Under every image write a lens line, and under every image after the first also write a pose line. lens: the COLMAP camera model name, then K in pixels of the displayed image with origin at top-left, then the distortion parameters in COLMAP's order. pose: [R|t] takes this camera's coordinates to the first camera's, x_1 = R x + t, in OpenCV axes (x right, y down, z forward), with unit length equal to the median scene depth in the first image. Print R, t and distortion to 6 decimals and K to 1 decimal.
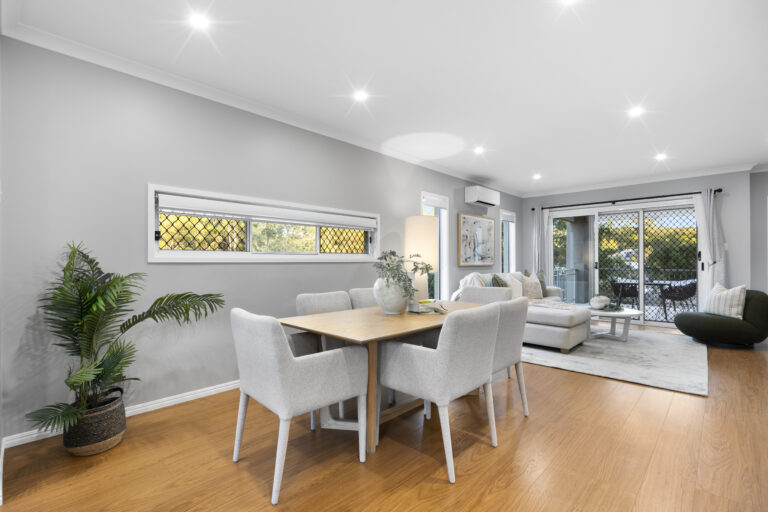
lens RADIAL K [[351.8, 0, 381.5], [0, 351.8, 259.1], [0, 0, 1]] dist [0.003883, 0.000369]
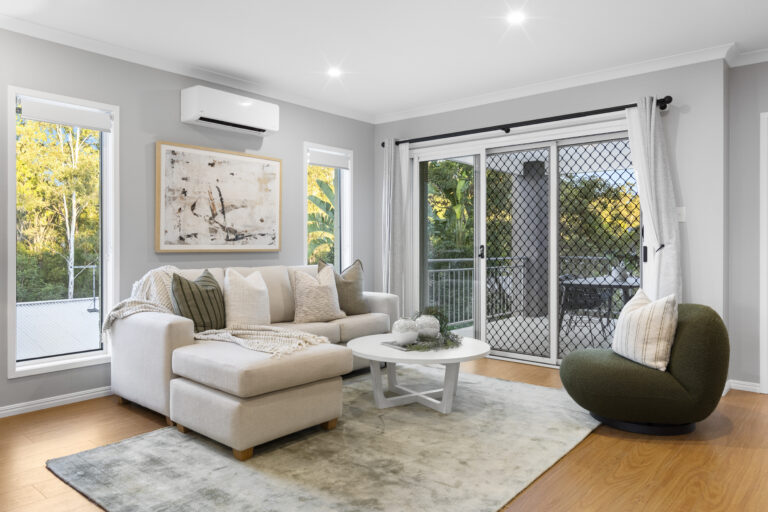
lens RADIAL K [[529.0, 0, 381.7], [0, 529.0, 242.9], [0, 0, 1]] dist [0.004424, 0.005074]
pose [[0.998795, 0.002551, 0.049017, 0.483130], [-0.002861, 0.999976, 0.006247, 0.001328], [-0.049000, -0.006380, 0.998778, 0.258552]]
